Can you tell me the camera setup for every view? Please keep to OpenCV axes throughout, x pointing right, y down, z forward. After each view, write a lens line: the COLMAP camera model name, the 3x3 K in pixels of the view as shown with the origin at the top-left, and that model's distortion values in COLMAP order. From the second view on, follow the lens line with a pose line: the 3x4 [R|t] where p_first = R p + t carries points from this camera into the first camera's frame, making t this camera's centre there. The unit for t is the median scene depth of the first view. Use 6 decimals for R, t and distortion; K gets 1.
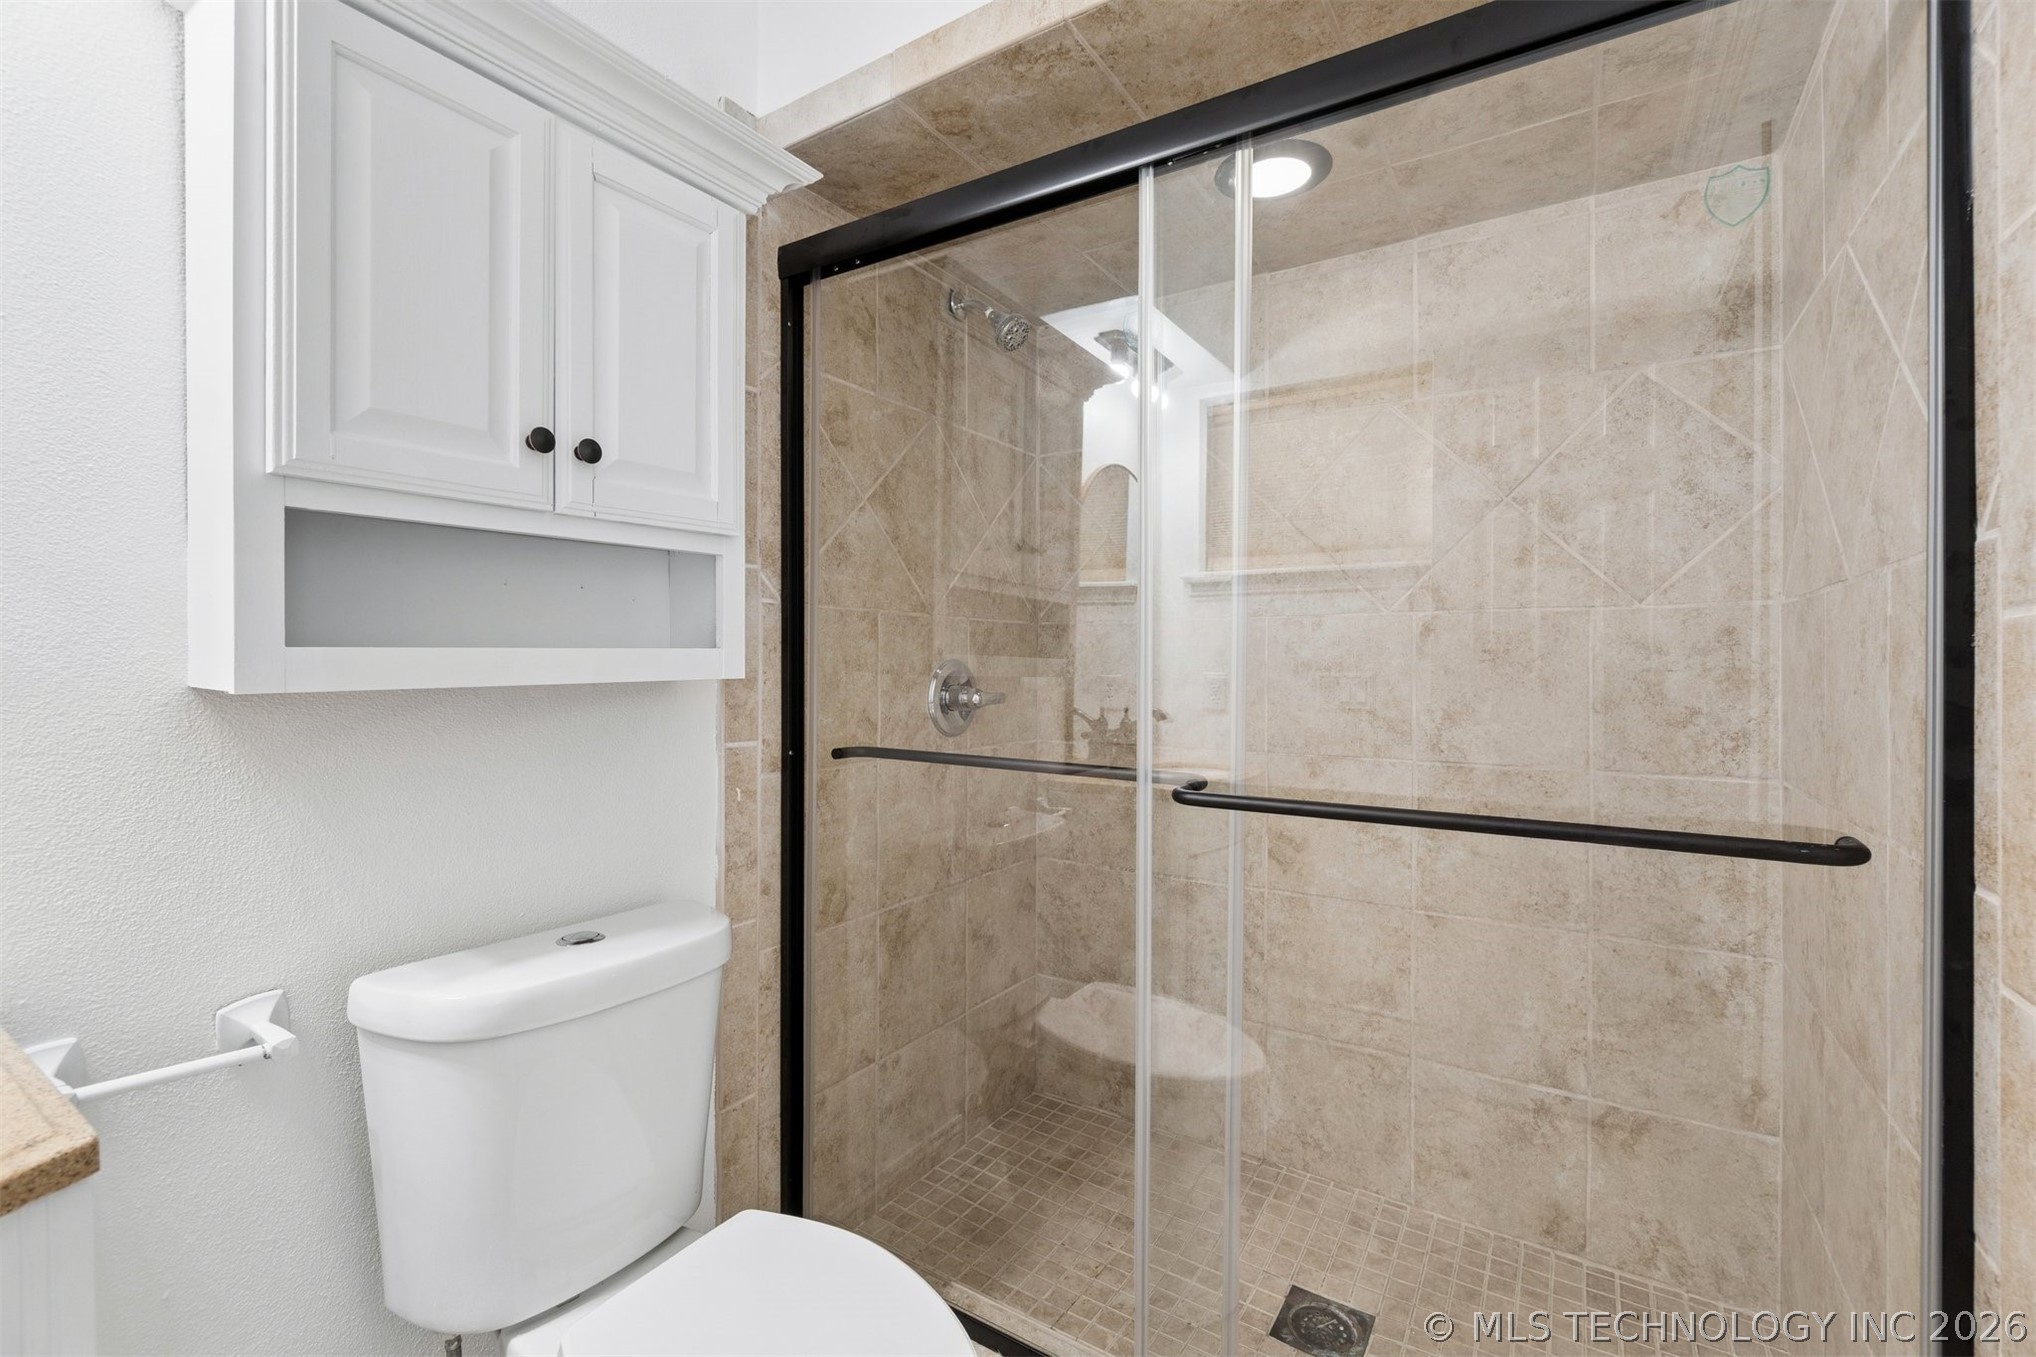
lens RADIAL K [[877.9, 0, 1014.2], [0, 877.9, 664.6], [0, 0, 1]] dist [-0.004339, 0.001157]
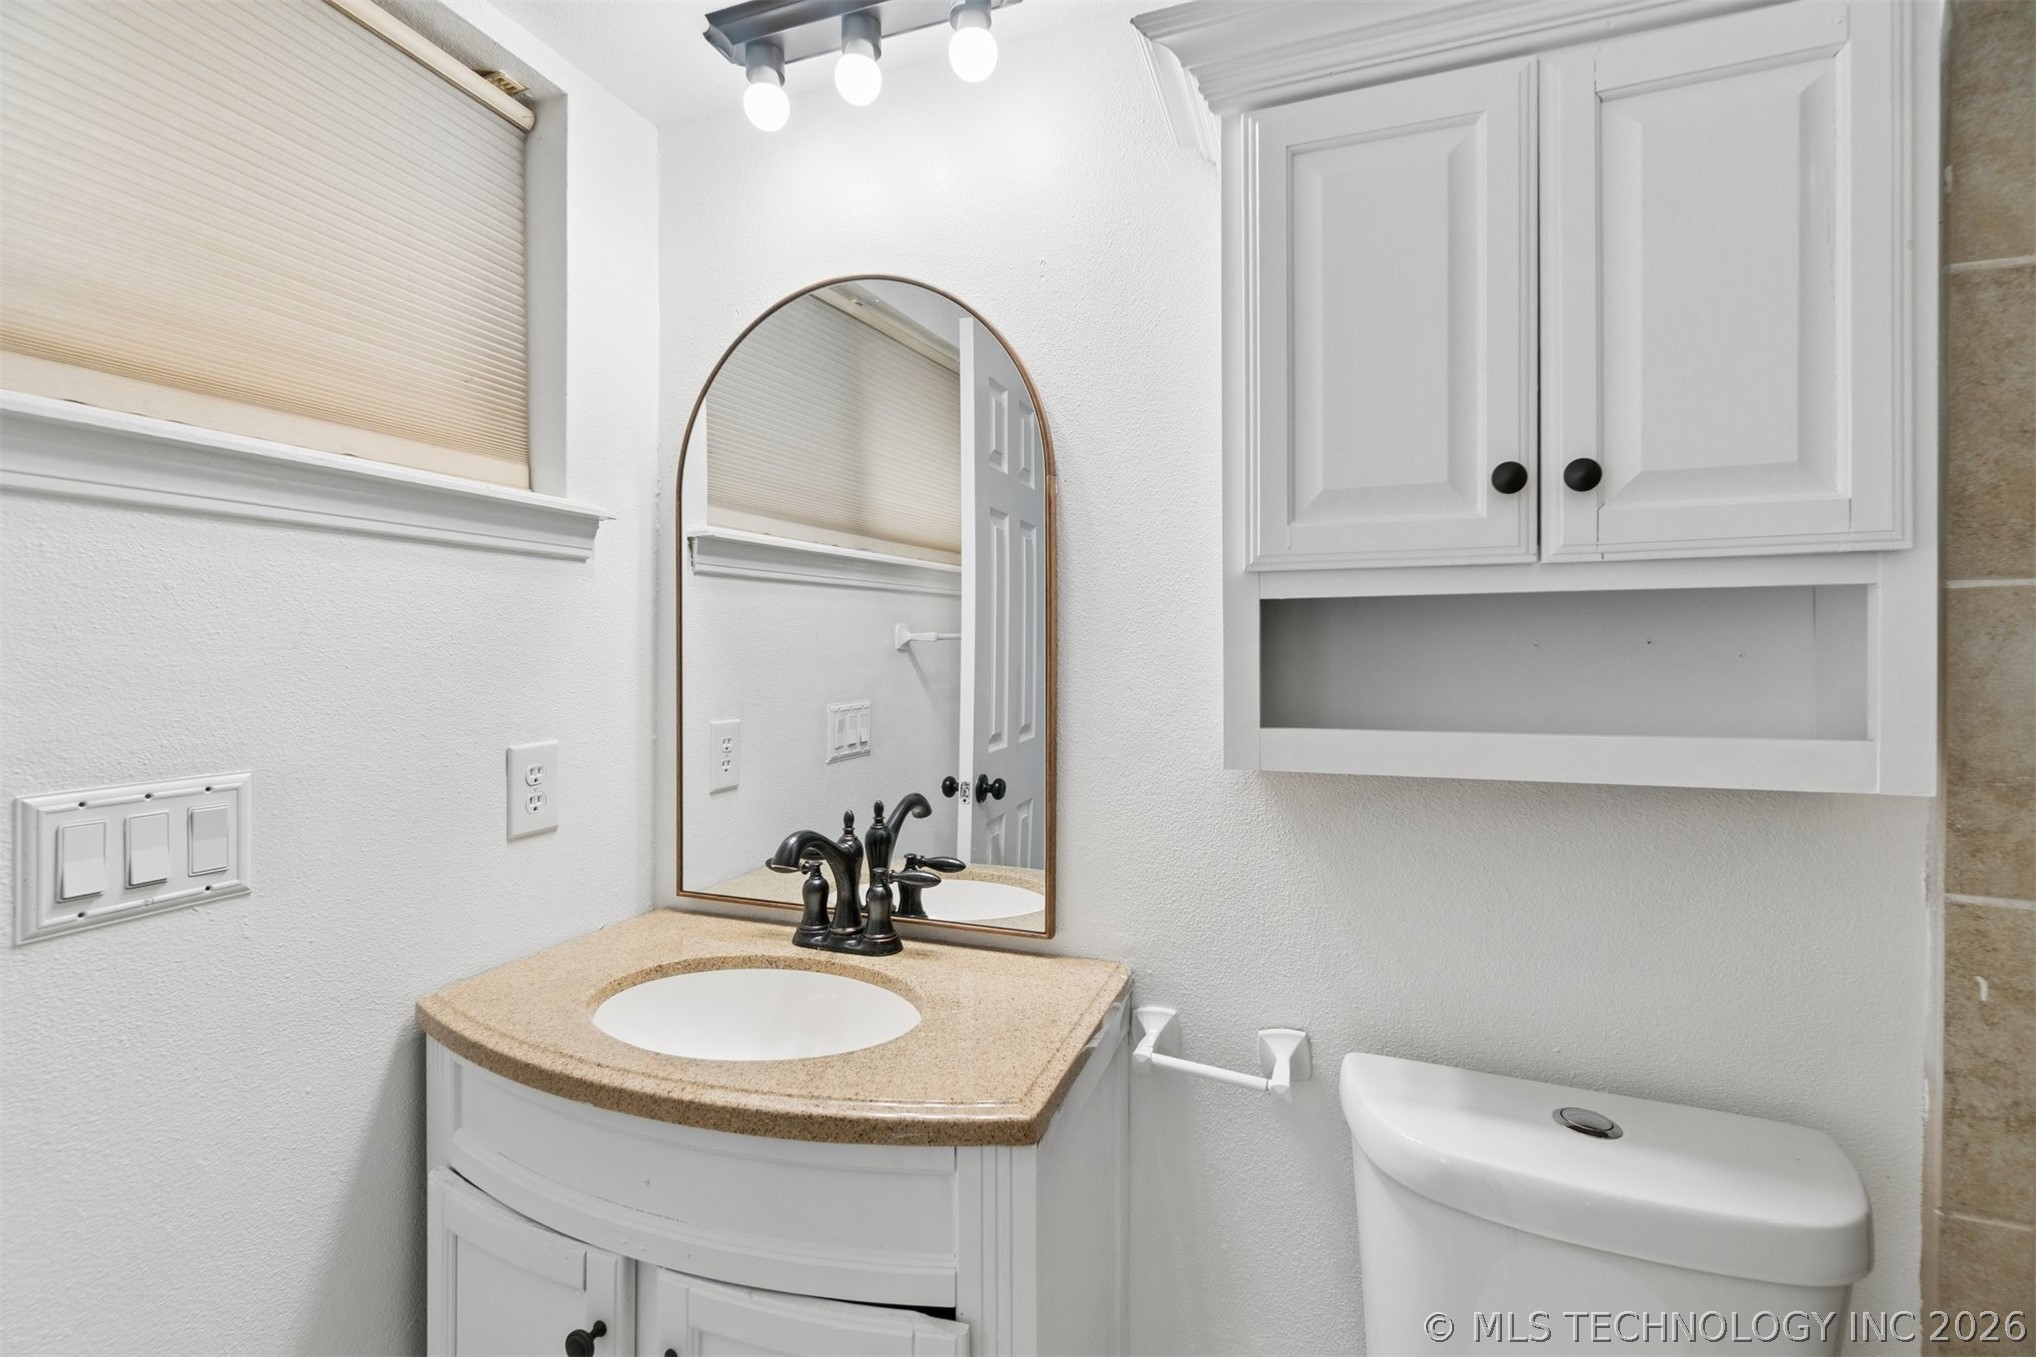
lens RADIAL K [[877.9, 0, 1014.3], [0, 877.9, 645.8], [0, 0, 1]] dist [-0.004339, 0.001157]
pose [[0.229274, 0.000092, -0.973362, 0.127939], [-0.004957, 0.999987, -0.001073, -0.097686], [0.973349, 0.005071, 0.229272, 0.369376]]
